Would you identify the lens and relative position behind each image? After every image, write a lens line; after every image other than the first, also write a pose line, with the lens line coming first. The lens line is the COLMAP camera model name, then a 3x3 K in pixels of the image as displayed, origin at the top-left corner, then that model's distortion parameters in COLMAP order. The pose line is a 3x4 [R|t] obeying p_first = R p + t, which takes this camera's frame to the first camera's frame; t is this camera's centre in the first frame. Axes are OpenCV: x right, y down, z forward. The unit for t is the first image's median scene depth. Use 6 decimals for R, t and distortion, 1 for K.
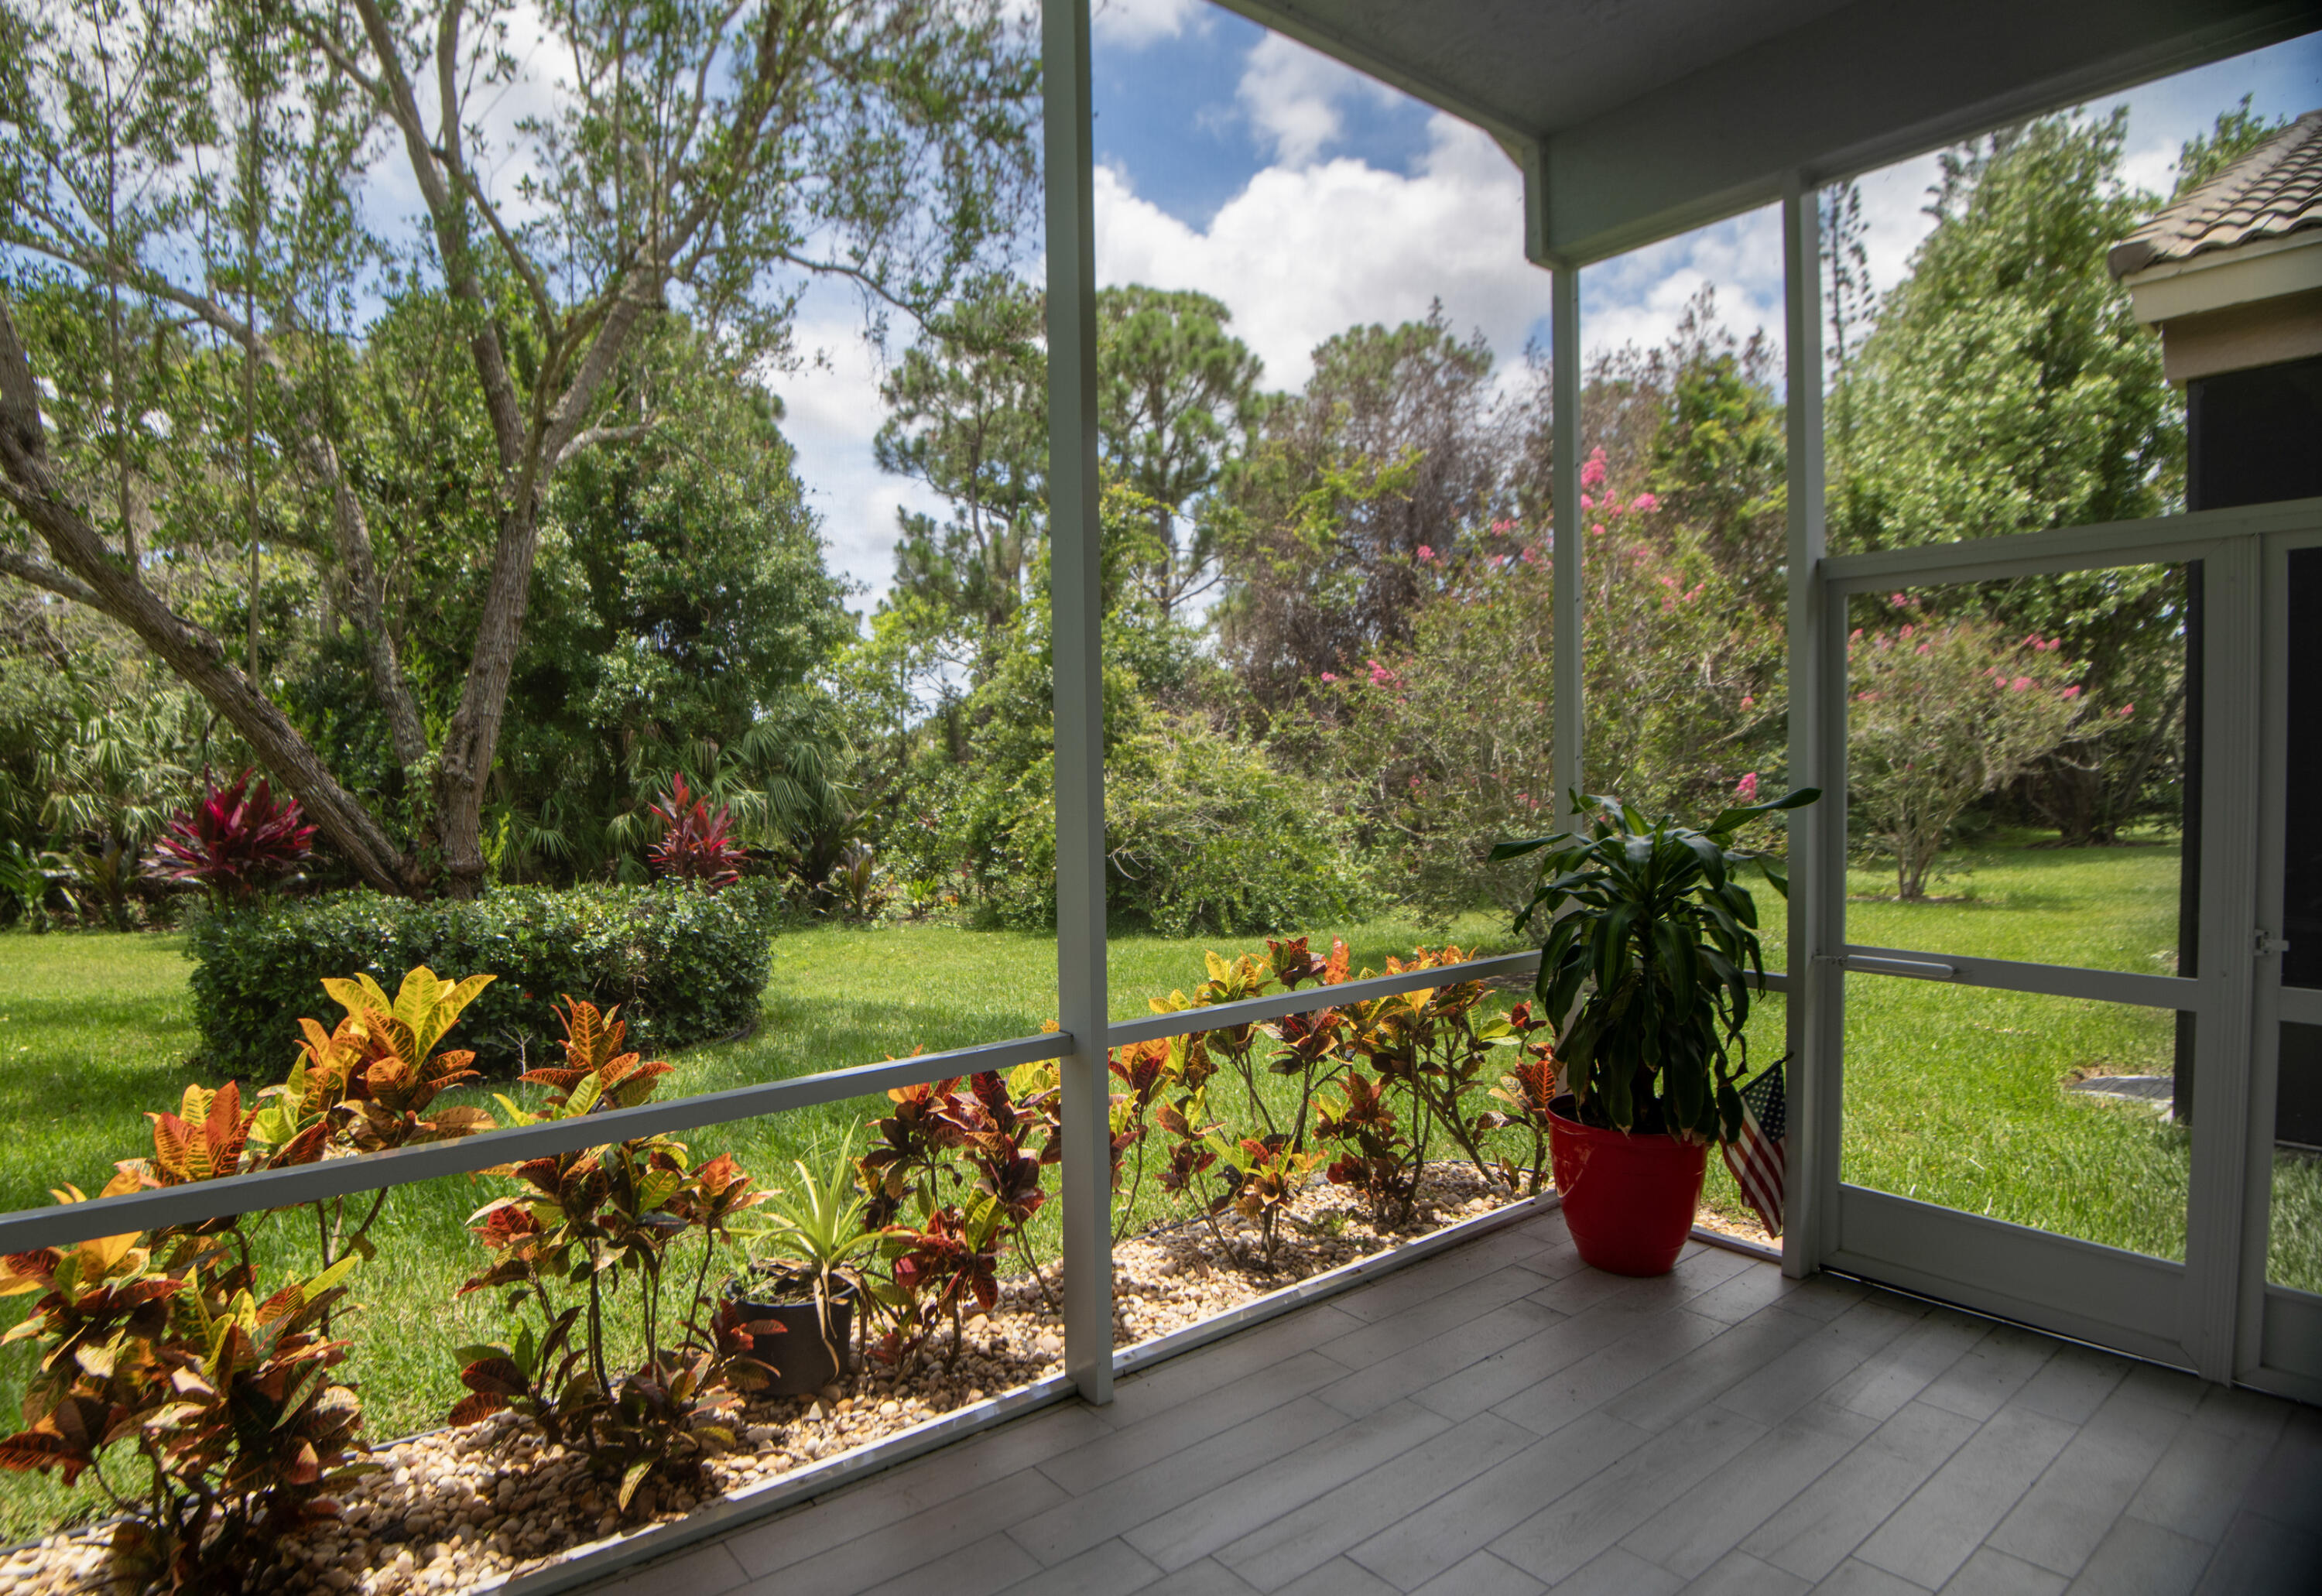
lens RADIAL K [[1239.9, 0, 1130.1], [0, 1239.9, 829.0], [0, 0, 1]] dist [0.001506, -0.041151]
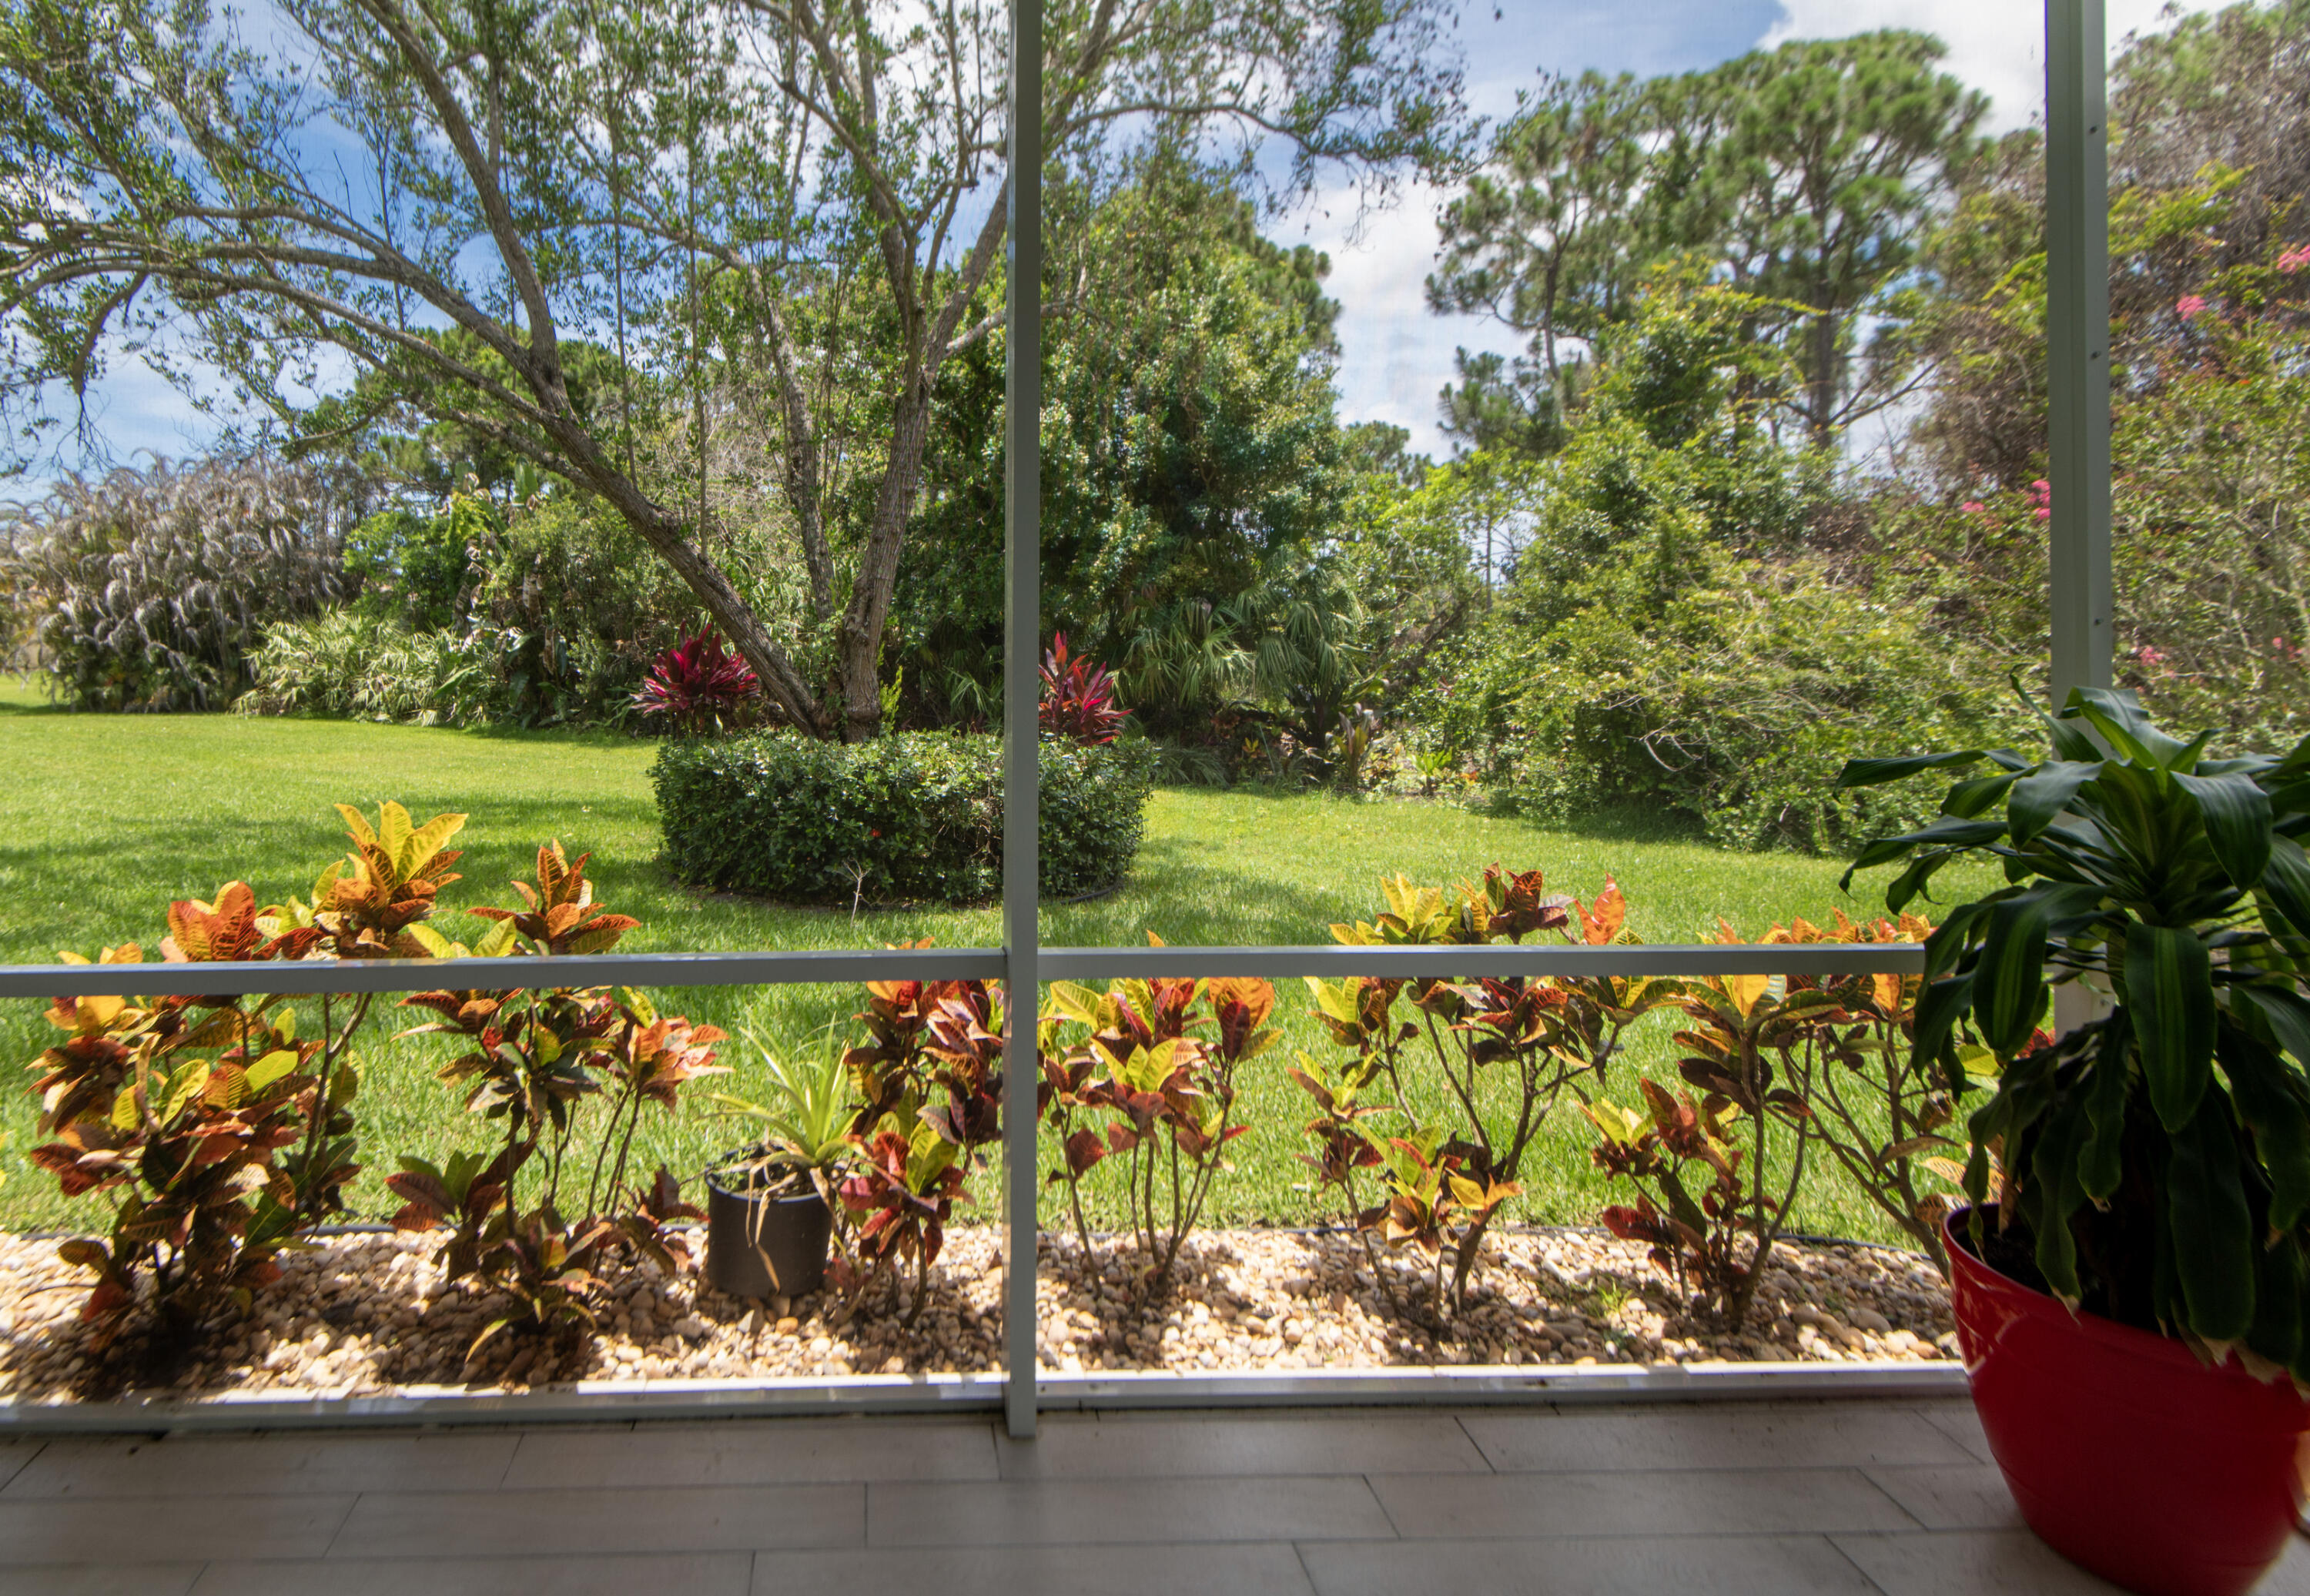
lens RADIAL K [[1220.8, 0, 947.7], [0, 1220.8, 633.8], [0, 0, 1]] dist [0.032033, -0.020066]
pose [[0.804489, 0.010813, -0.593870, 0.165180], [-0.037098, 0.998797, -0.032069, -0.007681], [0.592808, 0.047831, 0.803922, 0.131002]]
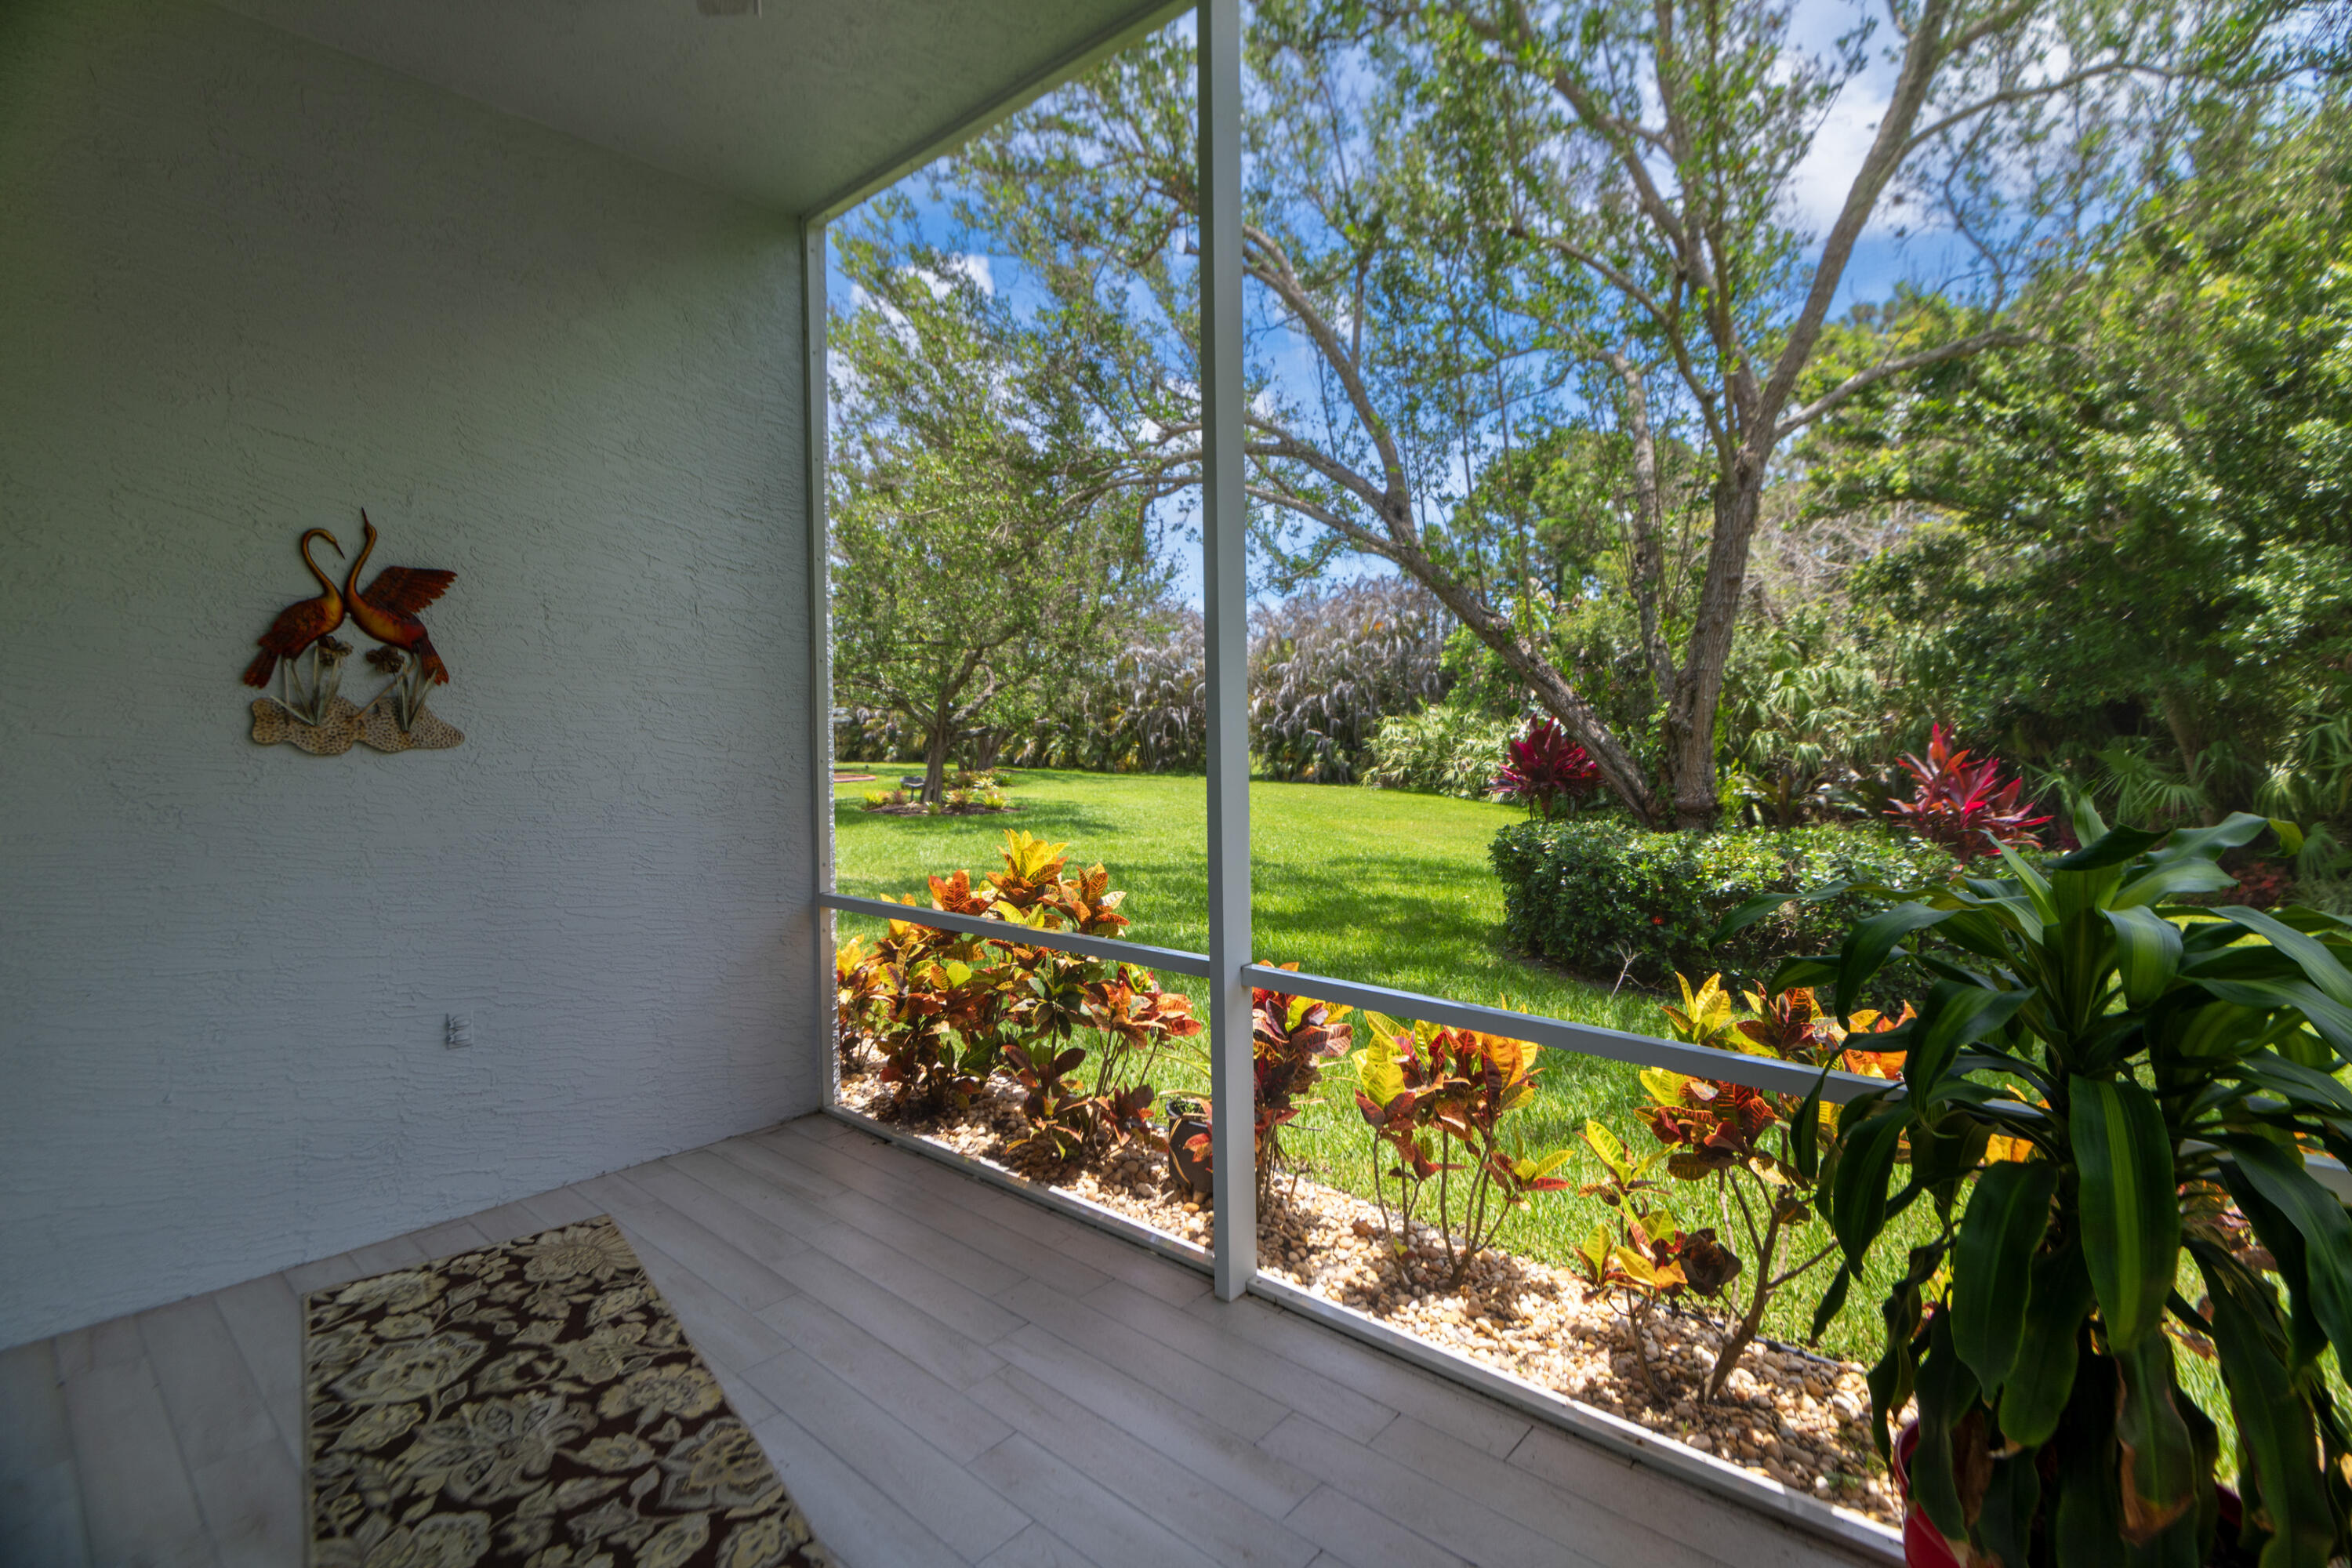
lens RADIAL K [[1187.5, 0, 1176.0], [0, 1187.5, 784.0], [0, 0, 1]] dist [0.000171, -0.000614]
pose [[0.144524, 0.062996, -0.987494, 0.411101], [-0.047511, 0.997262, 0.056666, -0.023653], [0.988360, 0.038728, 0.147122, 0.322558]]
